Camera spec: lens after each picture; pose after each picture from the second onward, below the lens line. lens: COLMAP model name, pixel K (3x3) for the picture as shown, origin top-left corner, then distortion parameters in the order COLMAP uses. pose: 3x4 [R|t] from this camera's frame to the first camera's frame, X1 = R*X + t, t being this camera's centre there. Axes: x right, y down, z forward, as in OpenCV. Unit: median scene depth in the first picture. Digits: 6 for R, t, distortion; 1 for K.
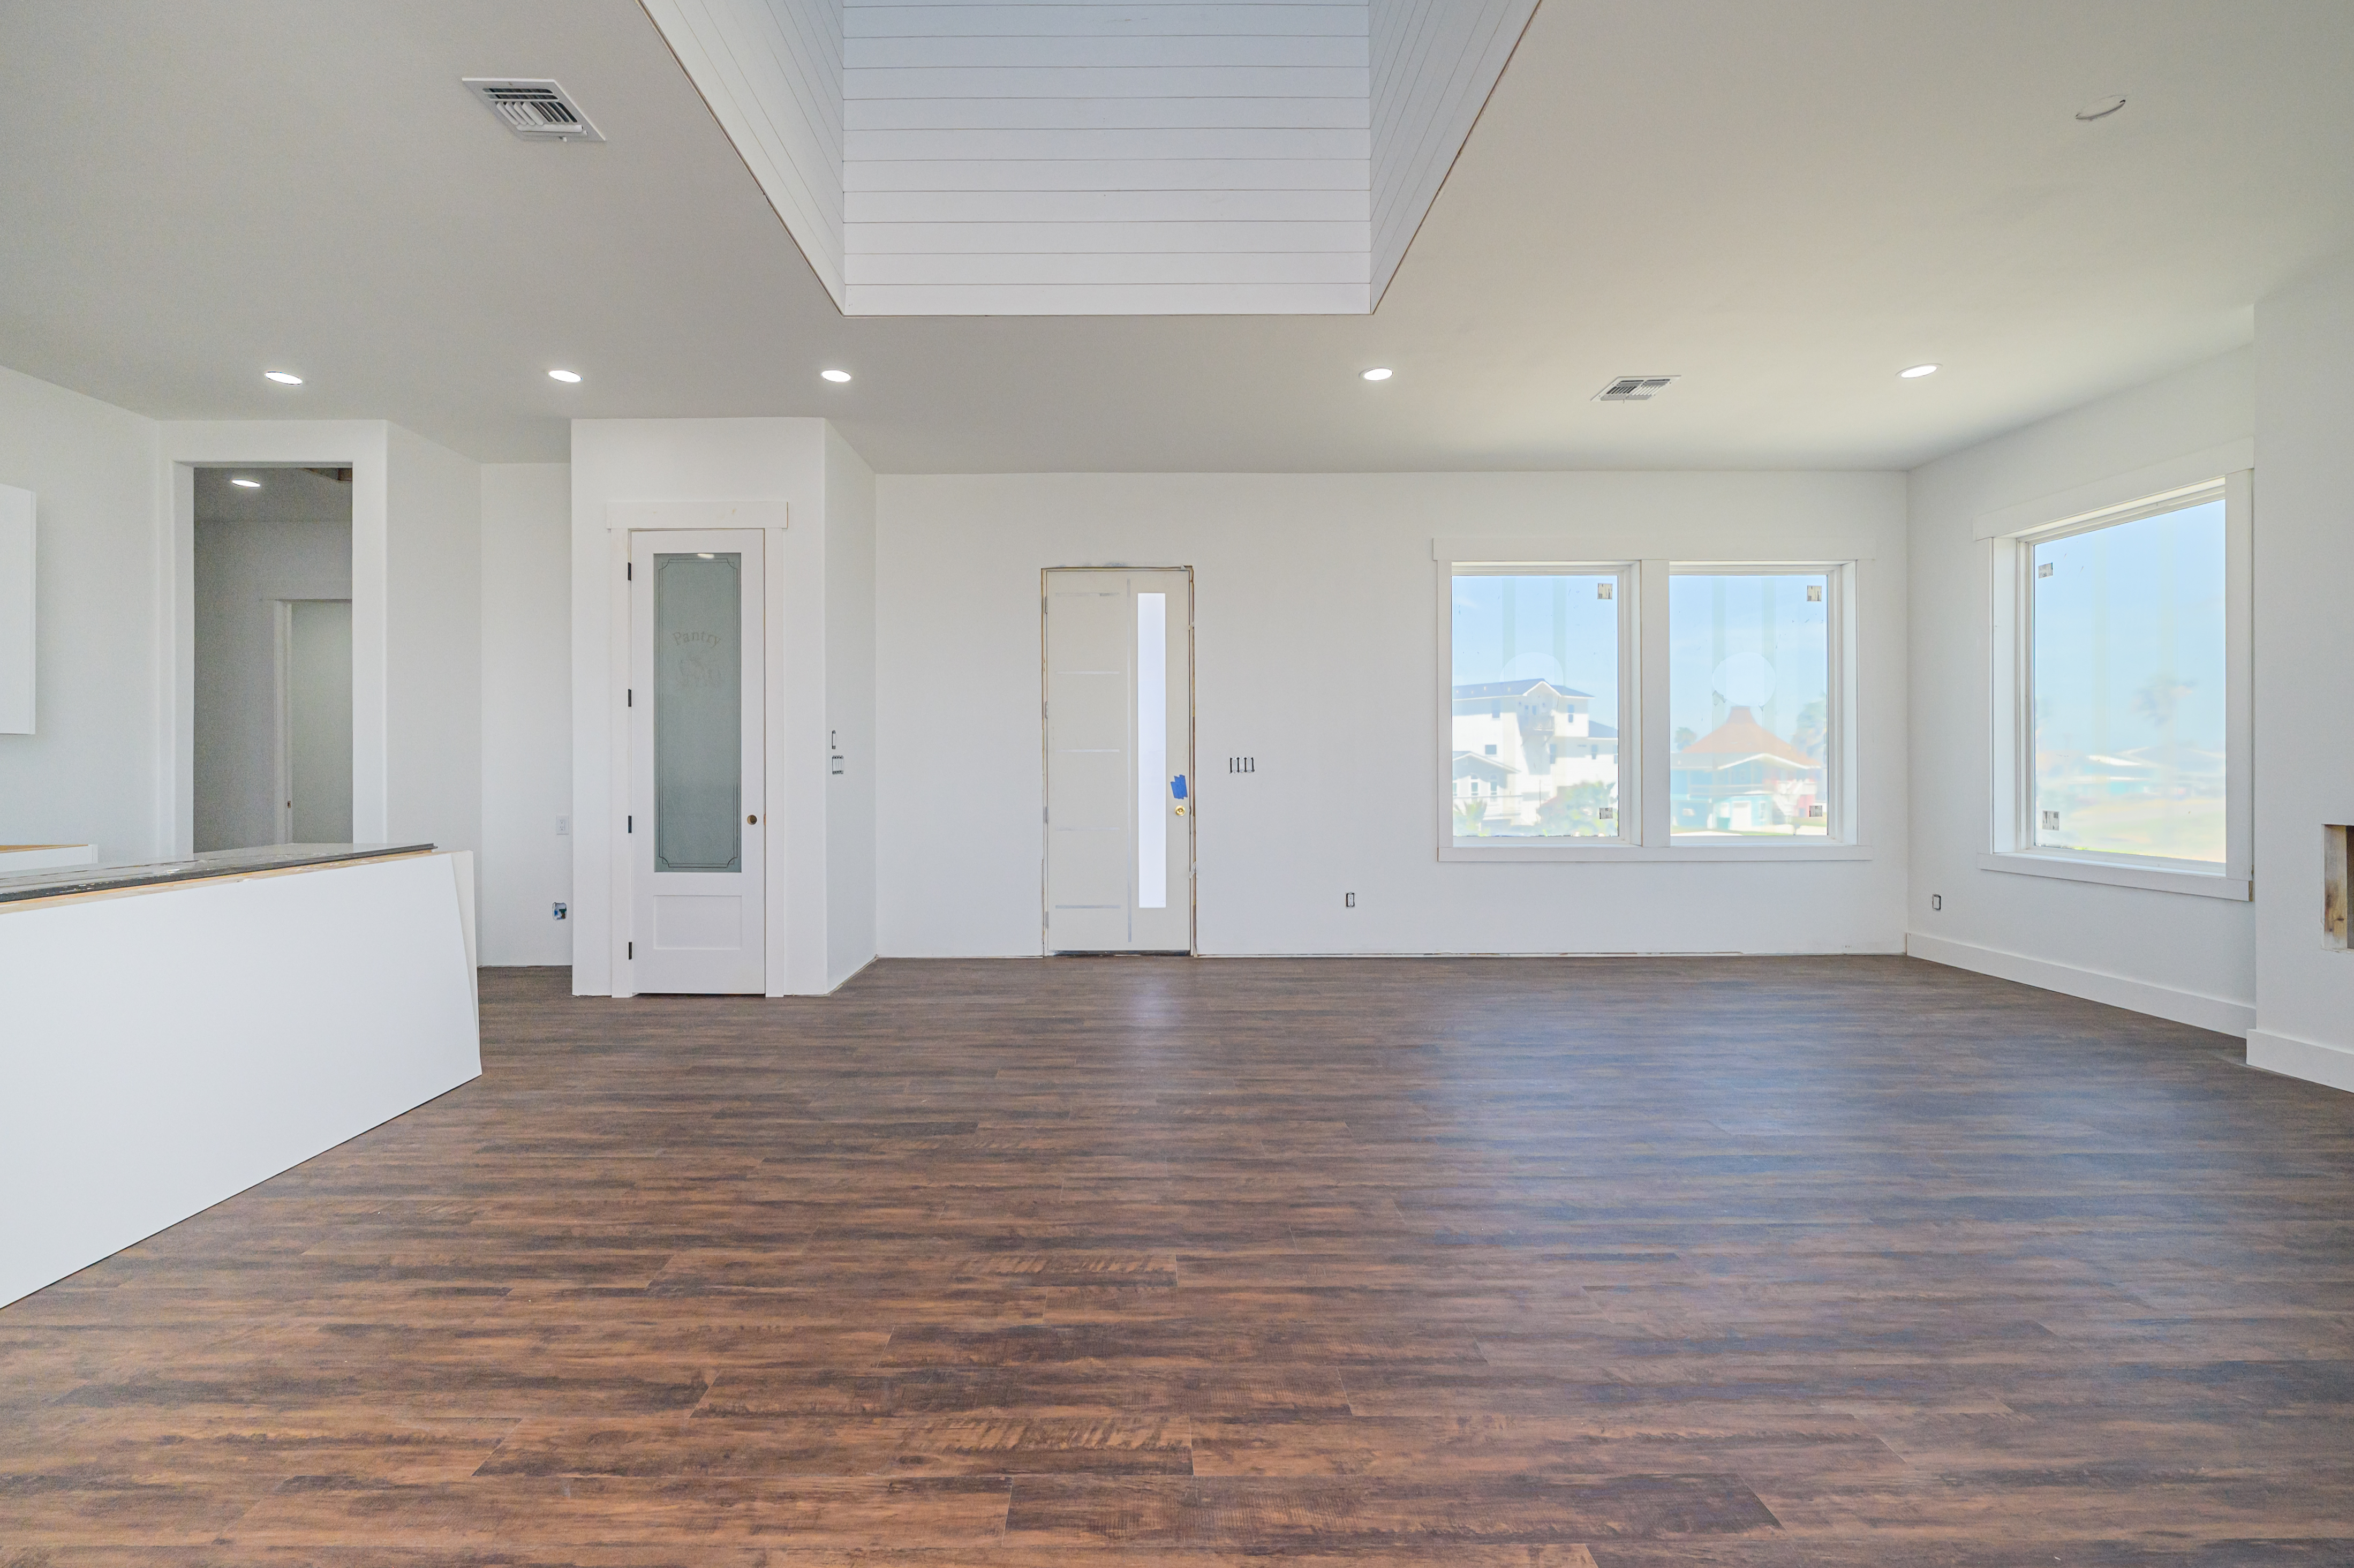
lens RADIAL K [[968.3, 0, 1135.4], [0, 968.3, 772.6], [0, 0, 1]] dist [-0.007673, 0.001815]
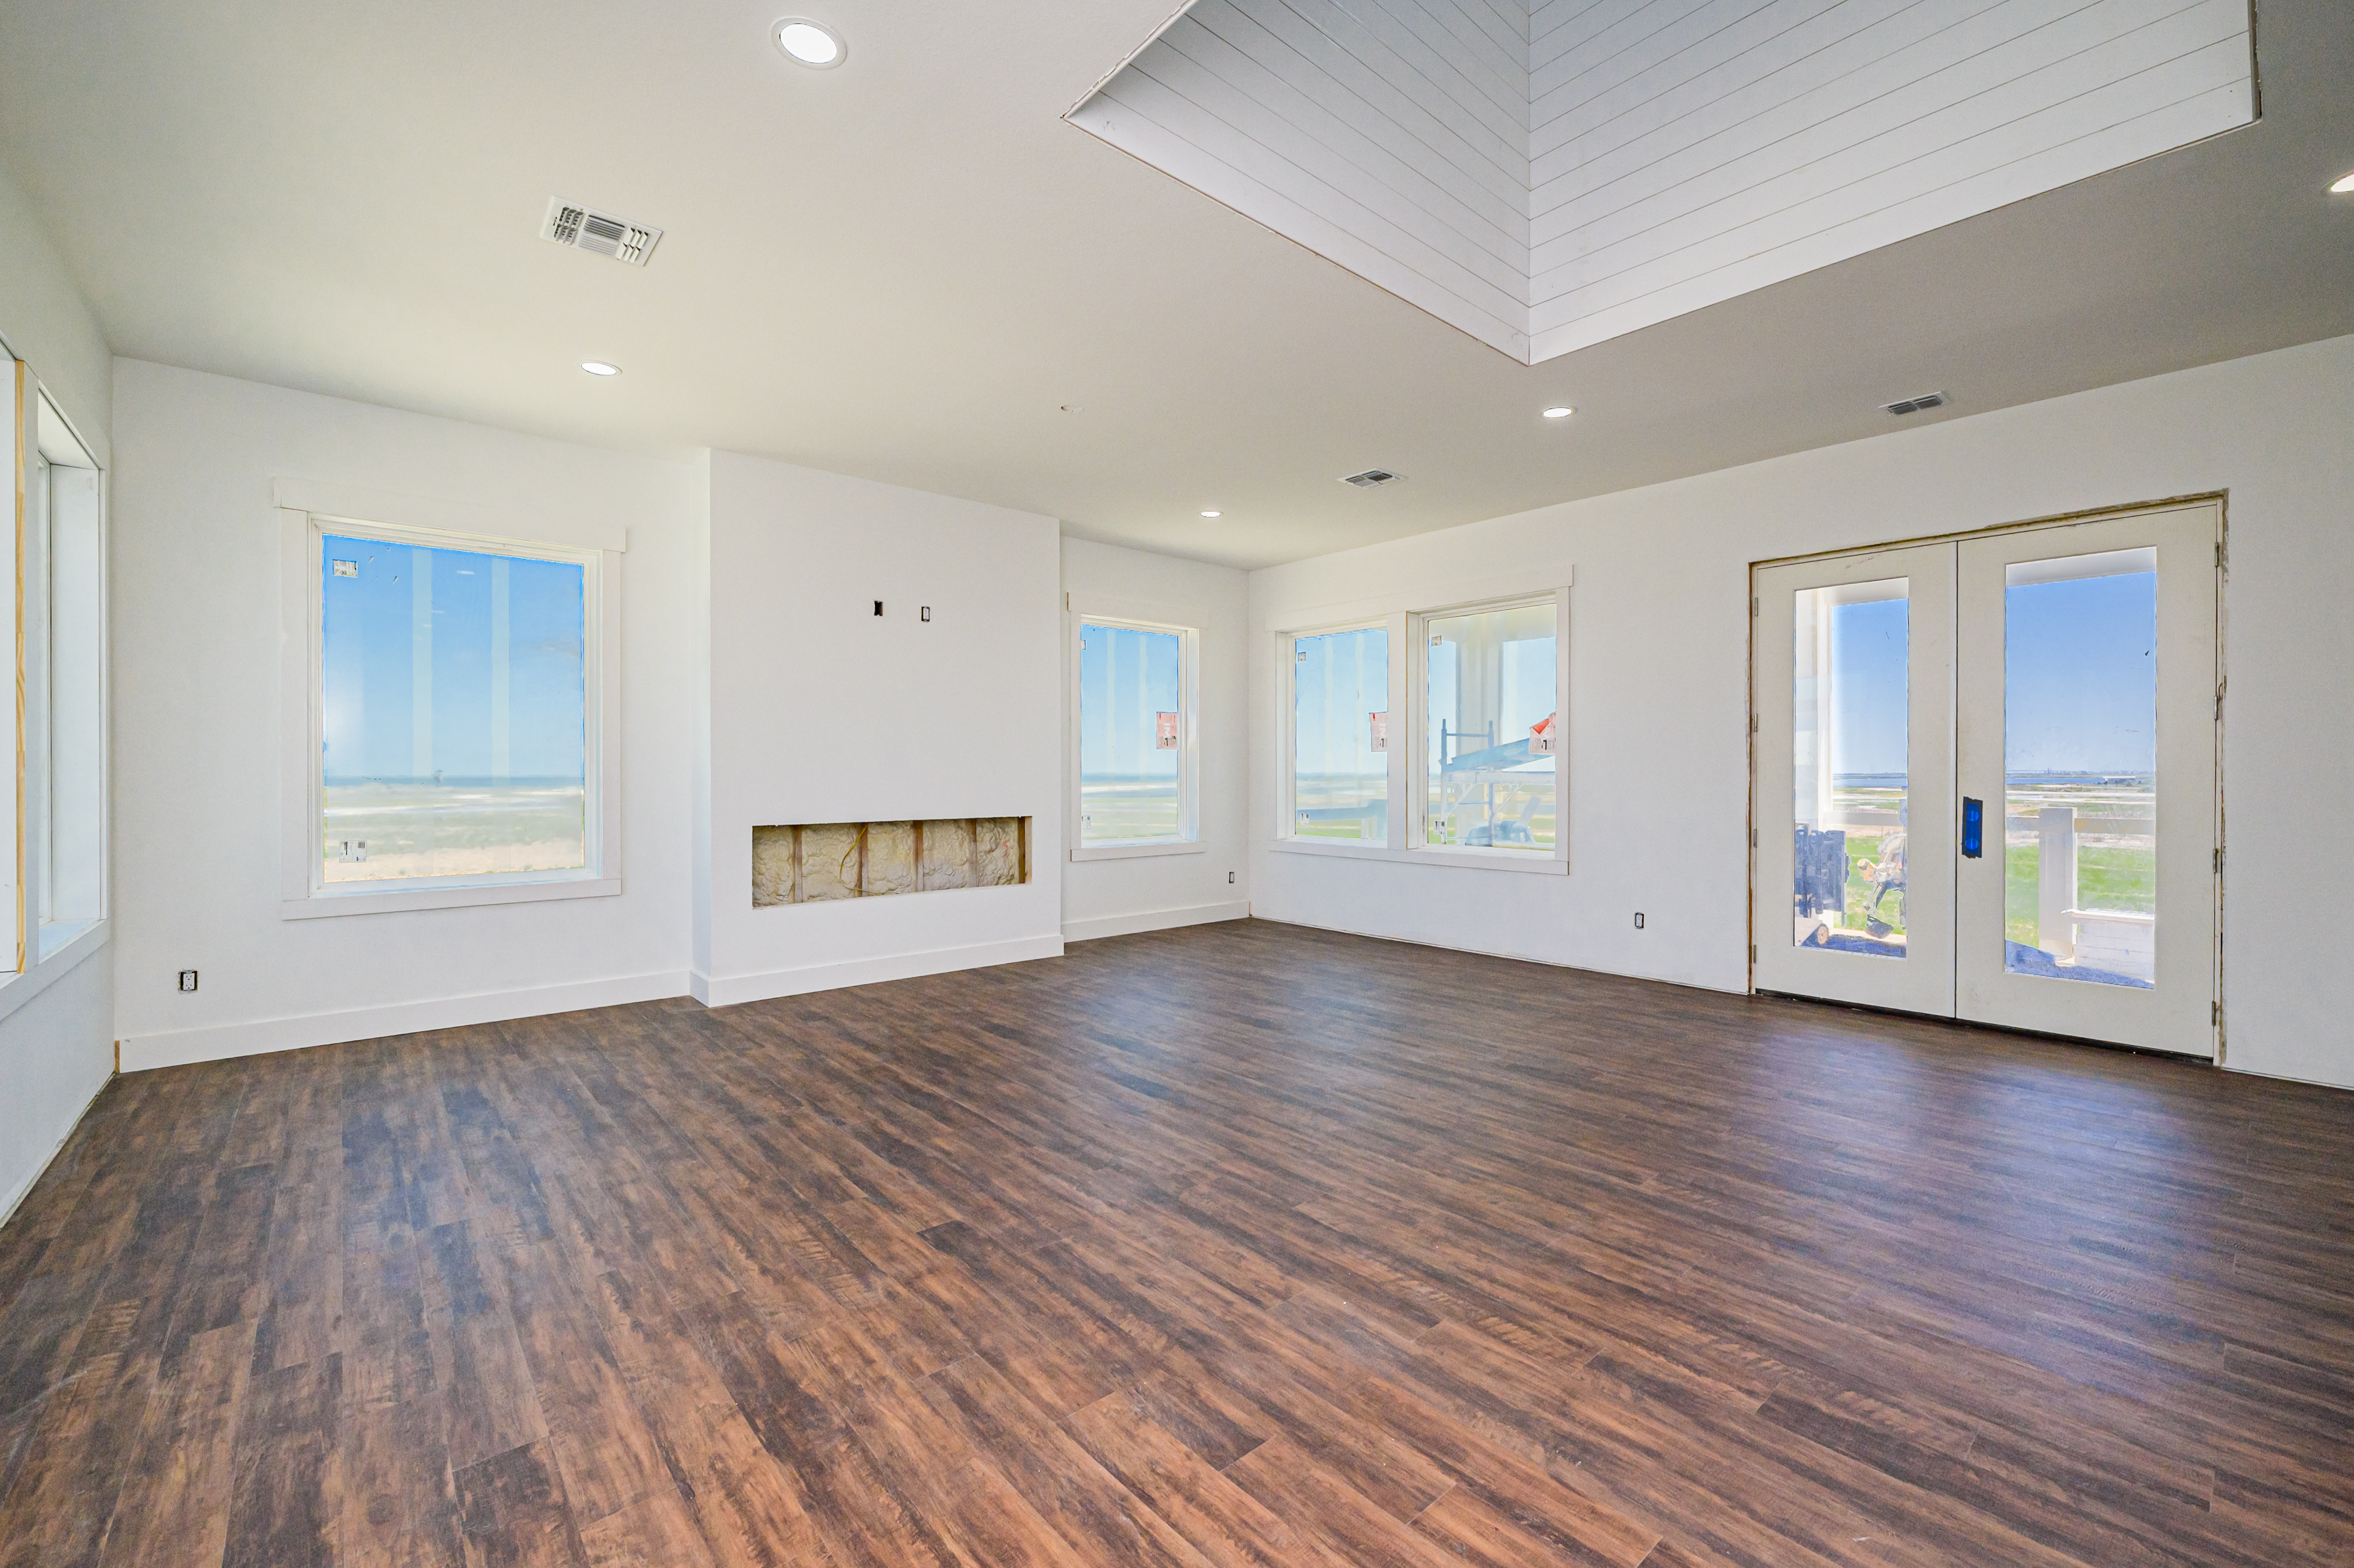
lens RADIAL K [[968.3, 0, 1209.6], [0, 968.3, 783.0], [0, 0, 1]] dist [-0.007673, 0.001815]
pose [[-0.666149, -0.006049, 0.745794, -0.428942], [0.009674, 0.999813, 0.016750, -0.034692], [-0.745756, 0.018373, -0.665966, 1.868378]]
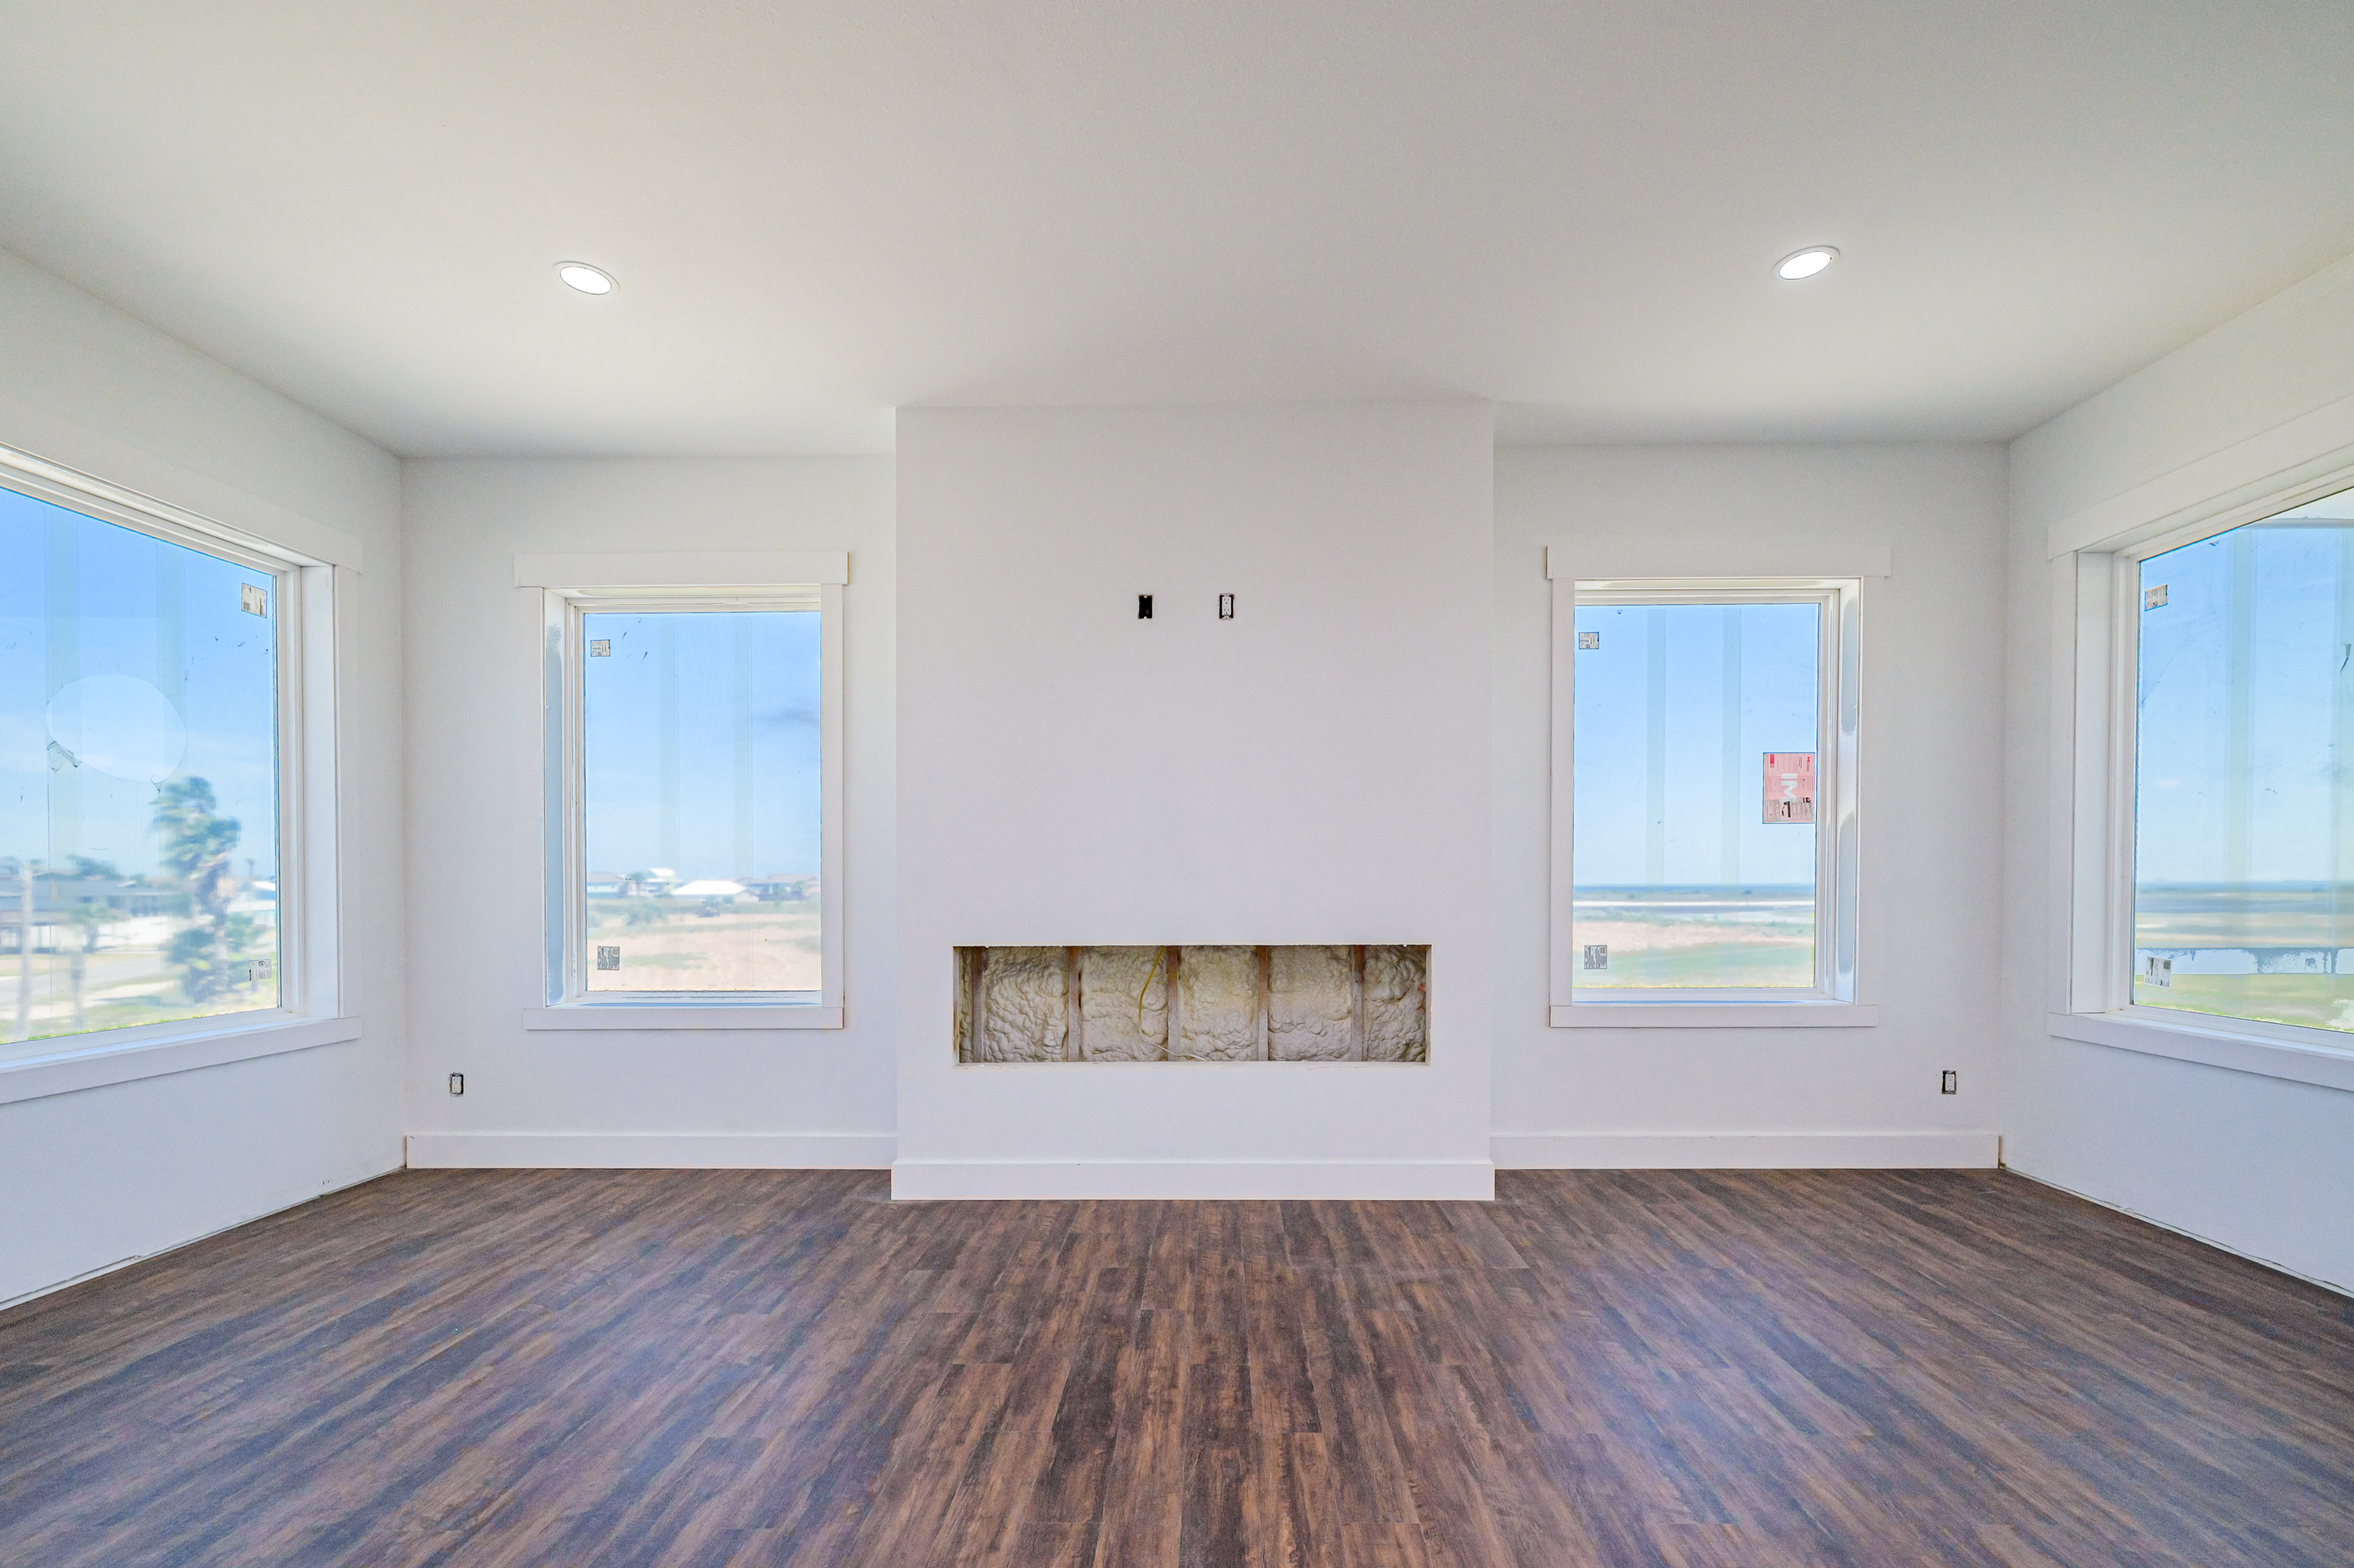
lens RADIAL K [[968.3, 0, 1197.4], [0, 968.3, 906.9], [0, 0, 1]] dist [-0.007673, 0.001815]
pose [[0.025603, -0.011941, 0.999601, 0.284168], [0.015728, 0.999810, 0.011541, 0.008493], [-0.999548, 0.015426, 0.025786, 0.916287]]
